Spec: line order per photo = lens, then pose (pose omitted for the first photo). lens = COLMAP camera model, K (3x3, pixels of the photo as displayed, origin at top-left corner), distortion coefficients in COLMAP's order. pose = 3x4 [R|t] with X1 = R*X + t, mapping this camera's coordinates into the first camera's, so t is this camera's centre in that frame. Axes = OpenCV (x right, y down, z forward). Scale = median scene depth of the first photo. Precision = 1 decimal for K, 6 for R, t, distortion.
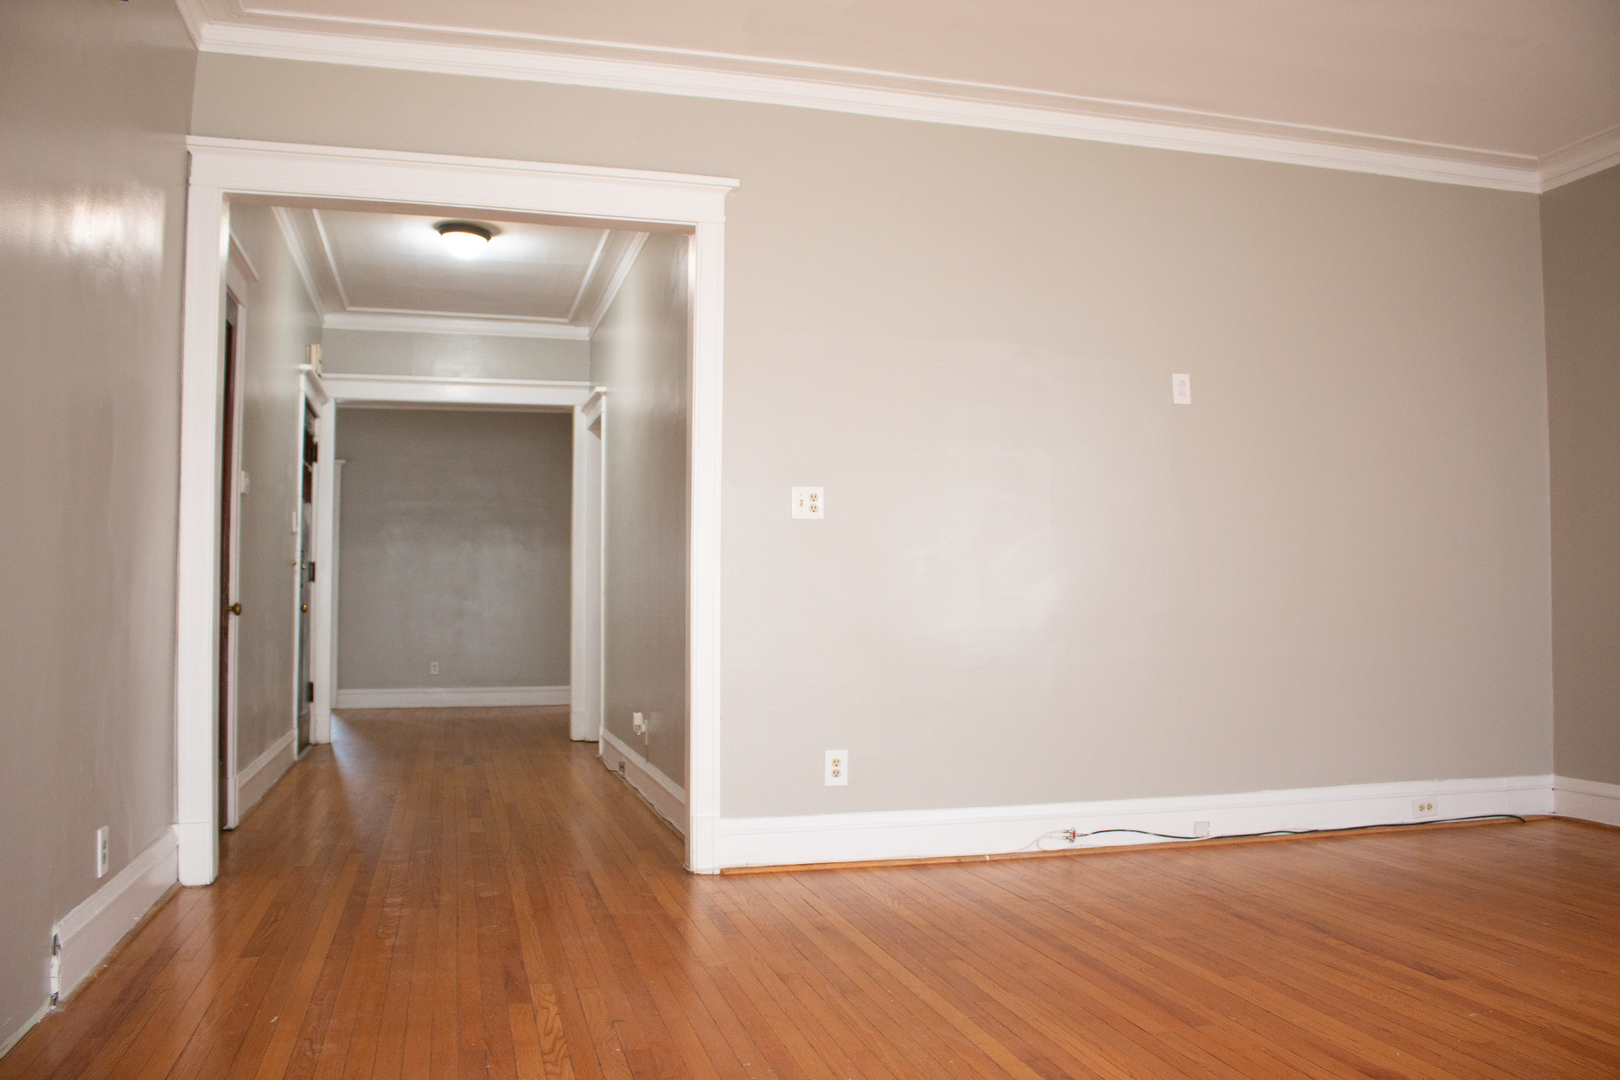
lens RADIAL K [[1328.3, 0, 793.7], [0, 1328.3, 547.6], [0, 0, 1]] dist [-0.163643, 0.136288]
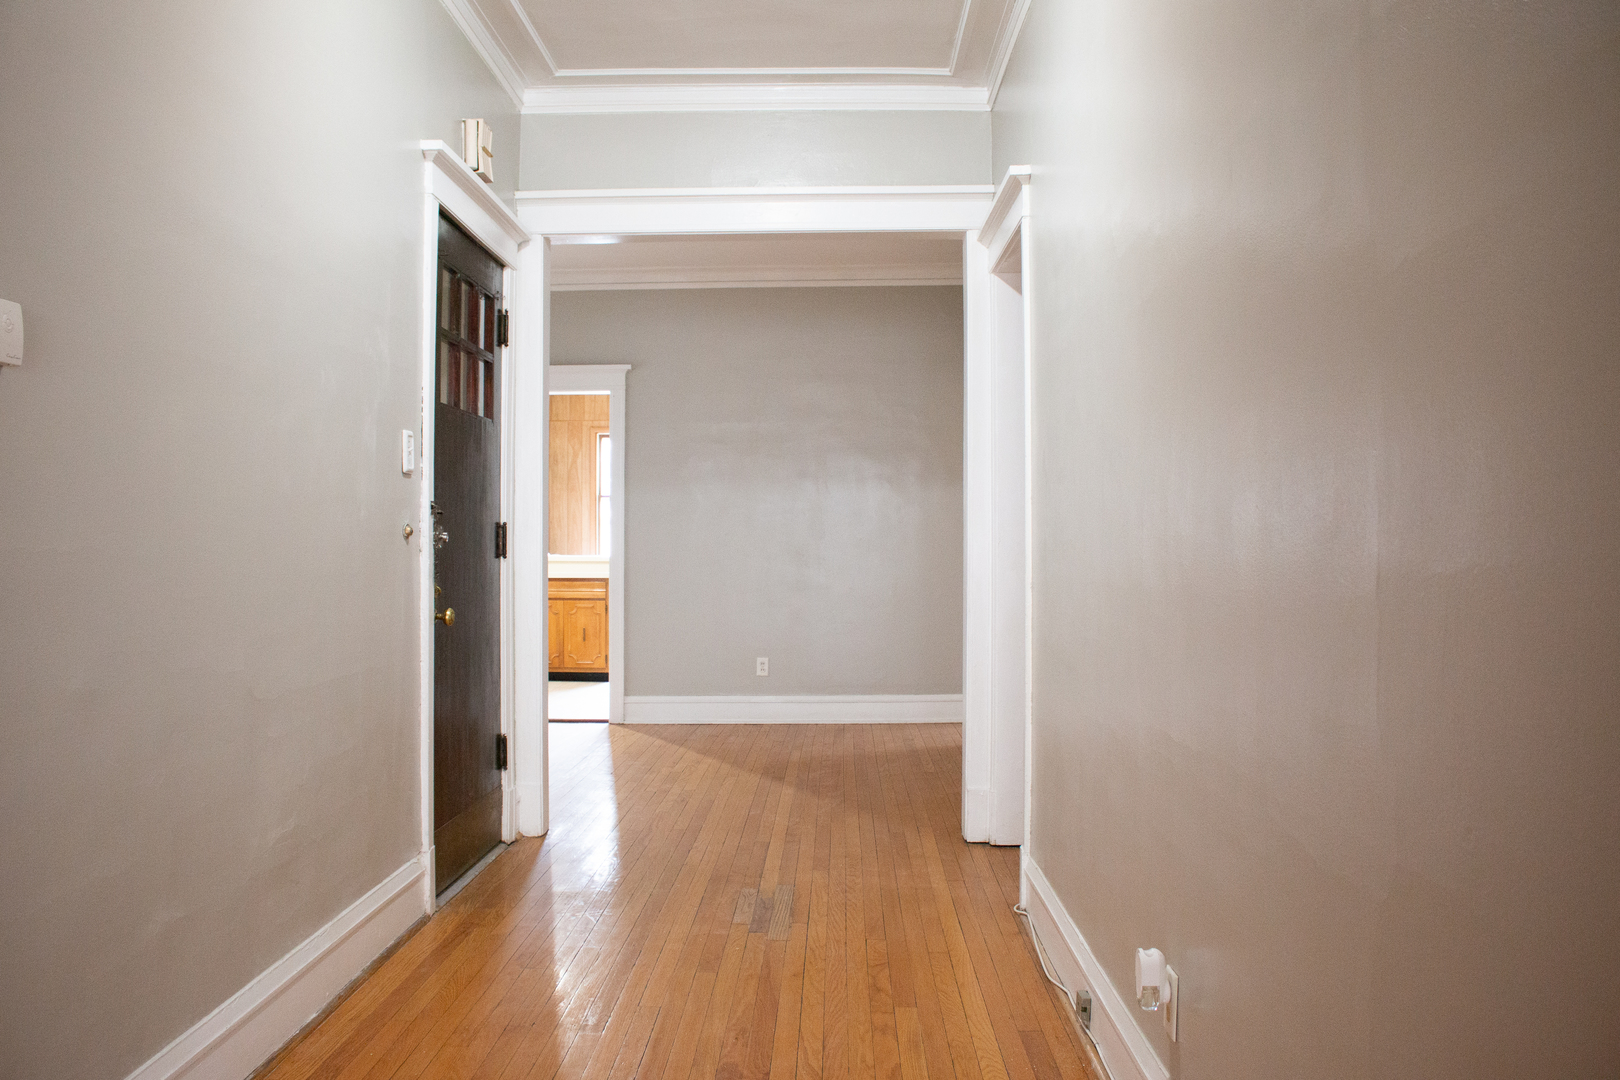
lens RADIAL K [[1365.9, 0, 807.4], [0, 1365.9, 549.4], [0, 0, 1]] dist [-0.157271, 0.130488]
pose [[0.961524, 0.000160, -0.274719, -0.137663], [0.013418, 0.998779, 0.047545, -0.005660], [0.274391, -0.049402, 0.960348, 0.799747]]
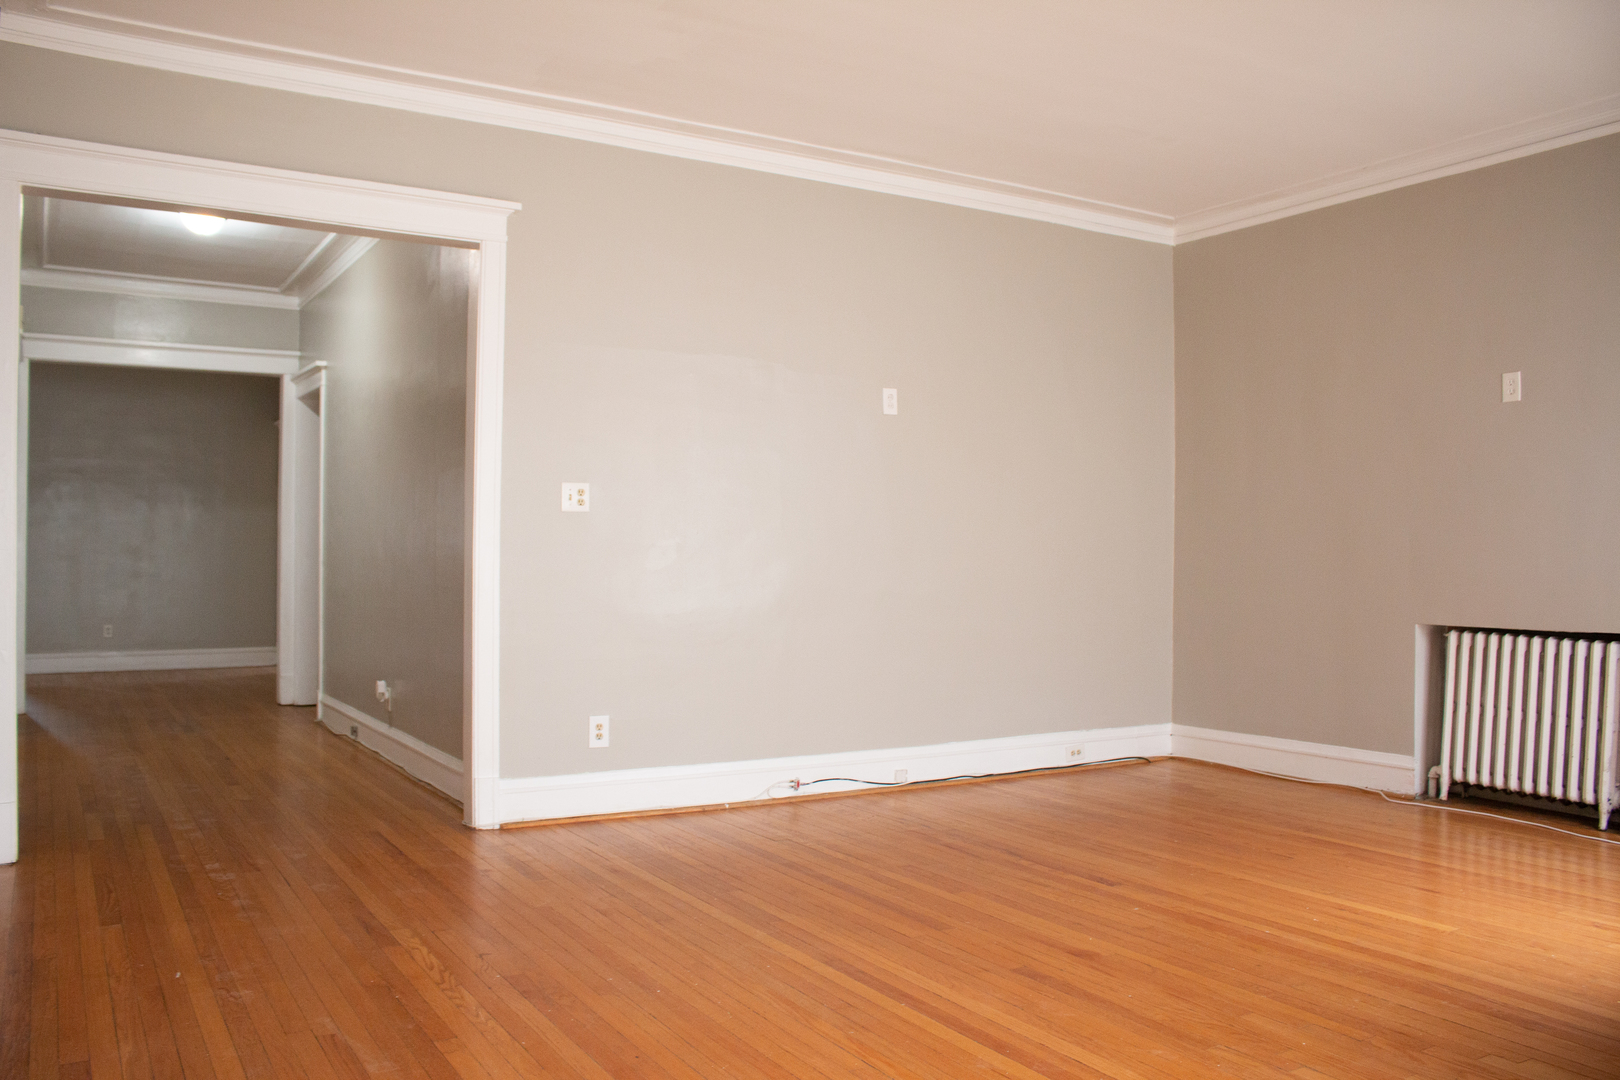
lens RADIAL K [[1328.3, 0, 793.7], [0, 1328.3, 547.6], [0, 0, 1]] dist [-0.163643, 0.136288]
pose [[0.961759, 0.007845, 0.273786, -0.111900], [-0.018346, 0.999190, 0.035814, -0.032736], [-0.273283, -0.039468, 0.961124, -0.120641]]
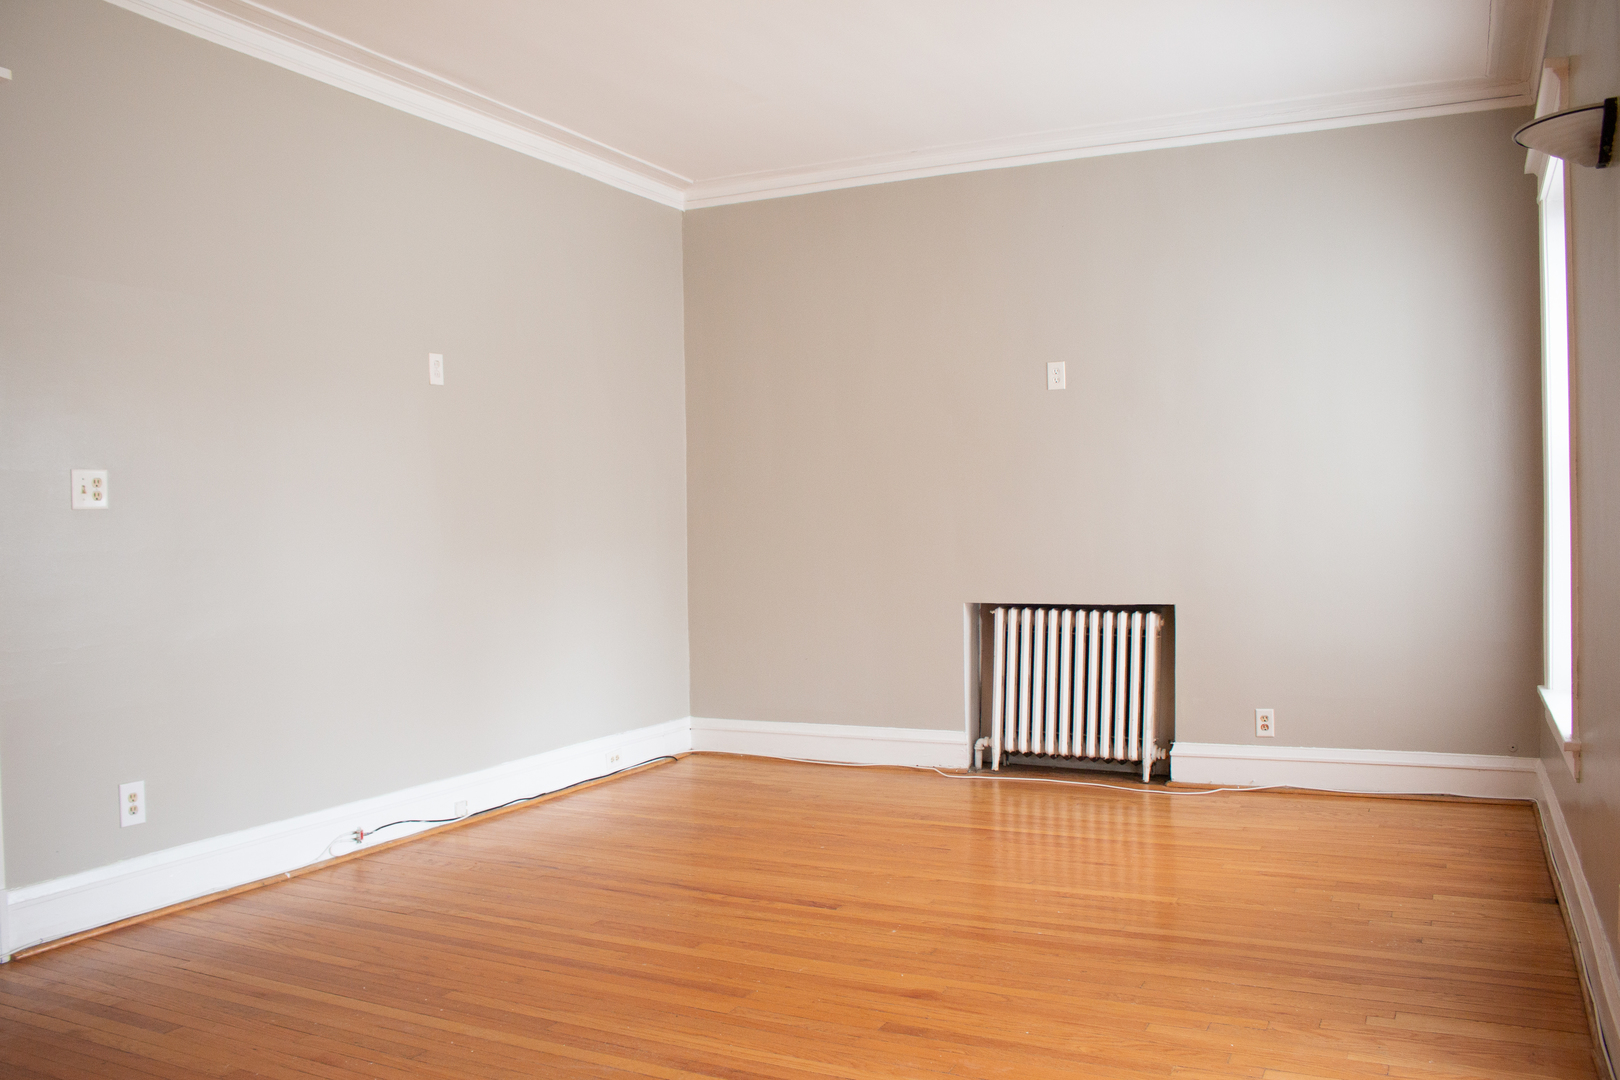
lens RADIAL K [[1365.9, 0, 807.4], [0, 1365.9, 549.4], [0, 0, 1]] dist [-0.157271, 0.130488]
pose [[0.653287, -0.026470, 0.756648, -0.301057], [-0.017704, 0.998581, 0.050219, -0.042931], [-0.756904, -0.046203, 0.651891, 0.124662]]
